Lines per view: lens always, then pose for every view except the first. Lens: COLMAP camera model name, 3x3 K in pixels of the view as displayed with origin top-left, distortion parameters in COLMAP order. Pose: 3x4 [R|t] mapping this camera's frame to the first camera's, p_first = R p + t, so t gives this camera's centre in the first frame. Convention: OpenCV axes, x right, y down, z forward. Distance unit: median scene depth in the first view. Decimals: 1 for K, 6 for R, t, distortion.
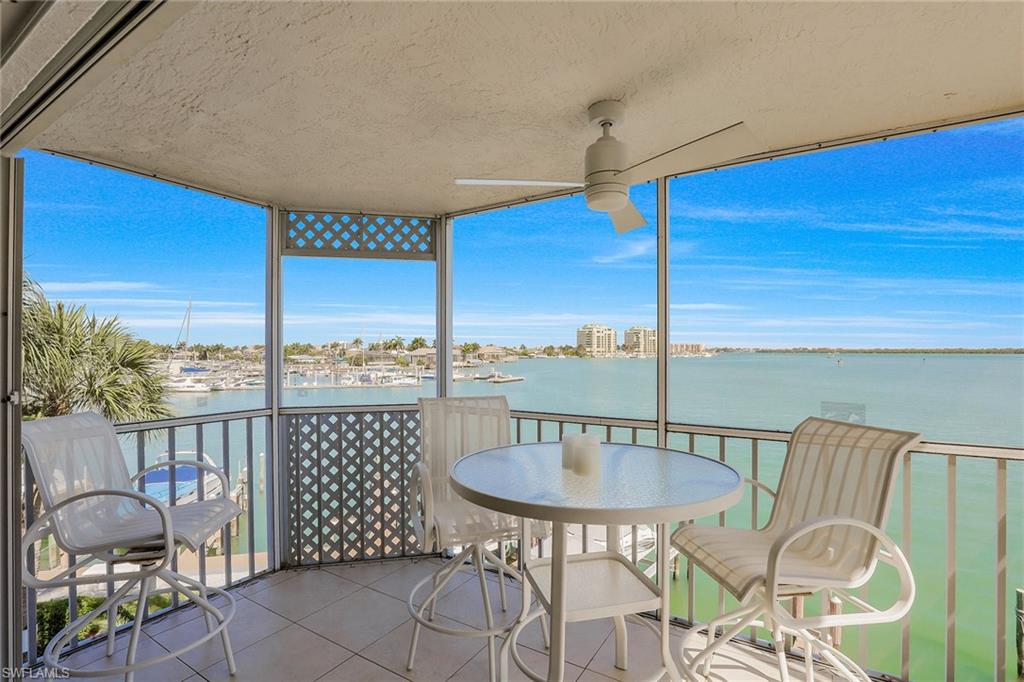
lens RADIAL K [[473.6, 0, 512.6], [0, 473.6, 350.1], [0, 0, 1]] dist [-0.029911, 0.000521]
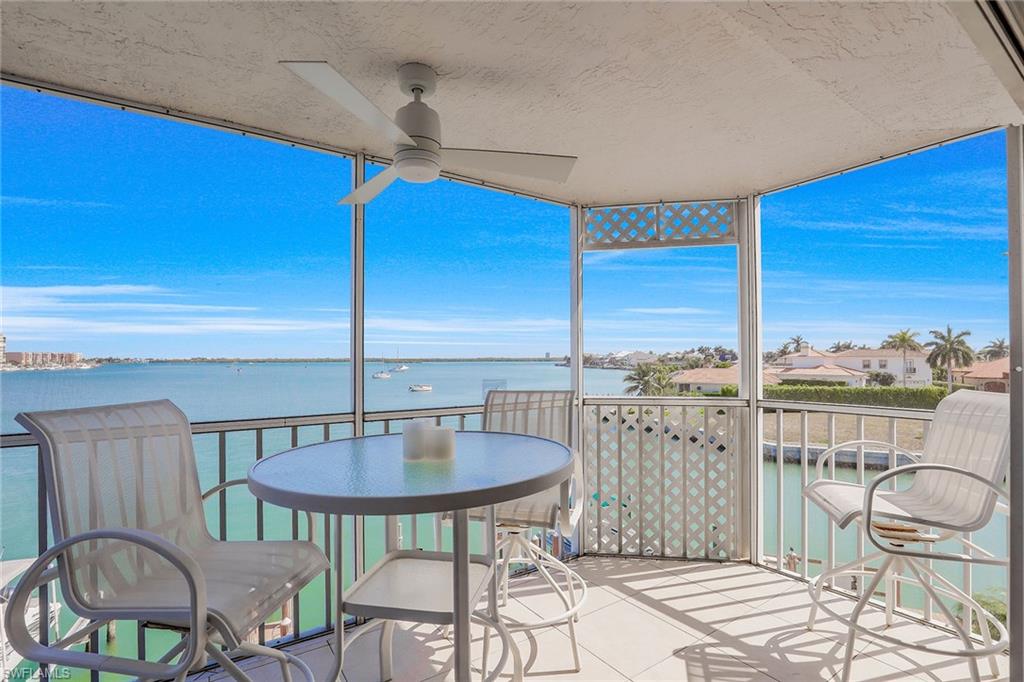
lens RADIAL K [[473.6, 0, 512.6], [0, 473.6, 350.1], [0, 0, 1]] dist [-0.029911, 0.000521]
pose [[0.415867, 0.014264, 0.909313, -0.346166], [0.005072, 0.999825, -0.018003, 0.036303], [-0.909411, 0.012099, 0.415722, 0.267647]]
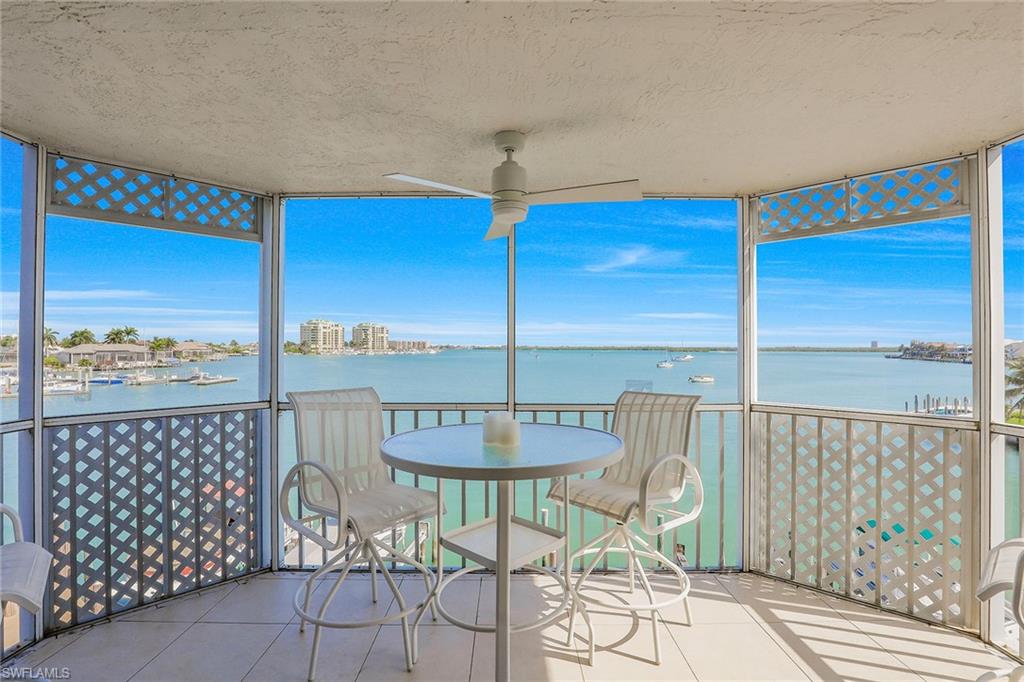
lens RADIAL K [[473.8, 0, 508.9], [0, 473.8, 342.5], [0, 0, 1]] dist [-0.032441, 0.005797]
pose [[0.850375, 0.007429, 0.526124, -0.257038], [-0.002410, 0.999945, -0.010224, 0.009748], [-0.526171, 0.007426, 0.850346, -0.002907]]
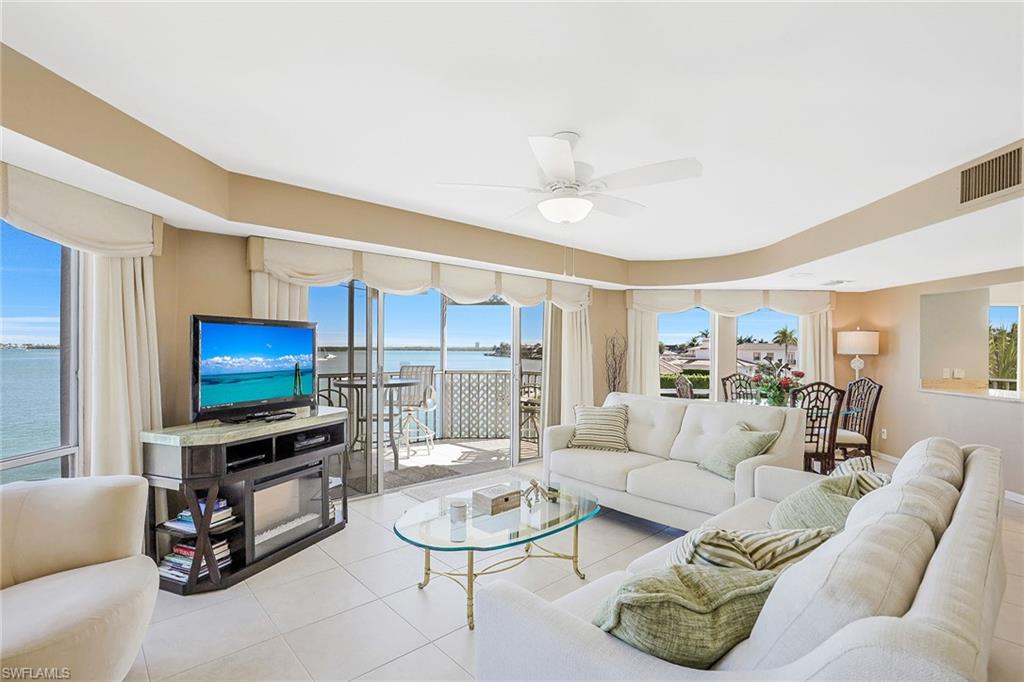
lens RADIAL K [[473.6, 0, 512.6], [0, 473.6, 350.1], [0, 0, 1]] dist [-0.029911, 0.000521]
pose [[0.272763, -0.002291, 0.962079, -1.552924], [-0.005493, 0.999977, 0.003938, 0.011179], [-0.962066, -0.006359, 0.272744, -0.427113]]
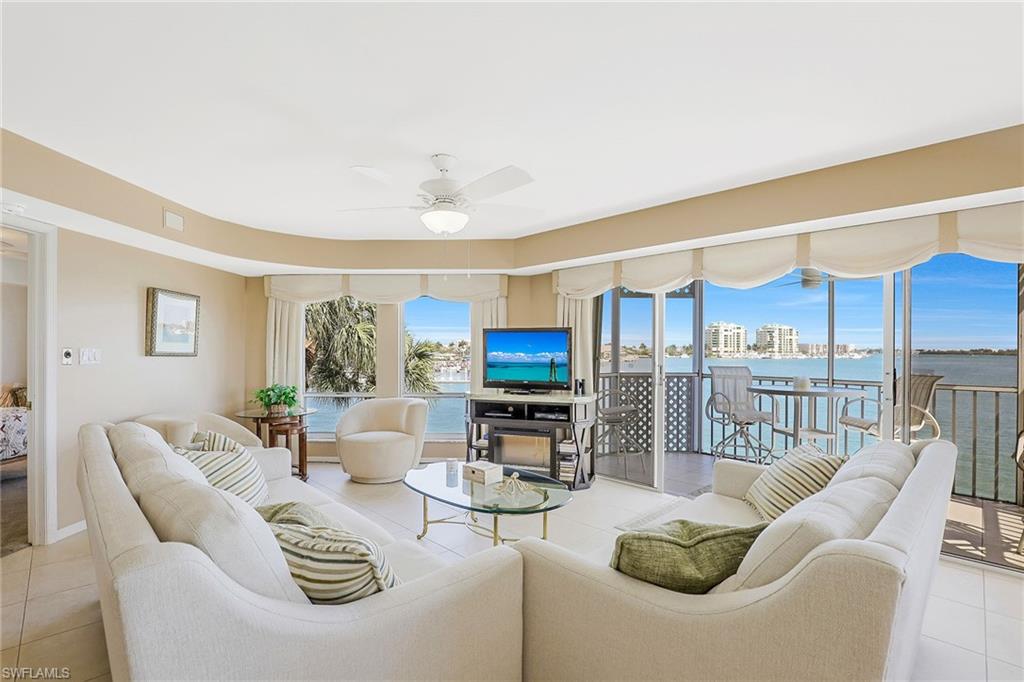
lens RADIAL K [[473.6, 0, 512.6], [0, 473.6, 350.1], [0, 0, 1]] dist [-0.029911, 0.000521]
pose [[0.970331, 0.006604, -0.241692, -0.454139], [-0.006068, 0.999977, 0.002962, 0.018780], [0.241706, -0.001407, 0.970349, -1.112031]]
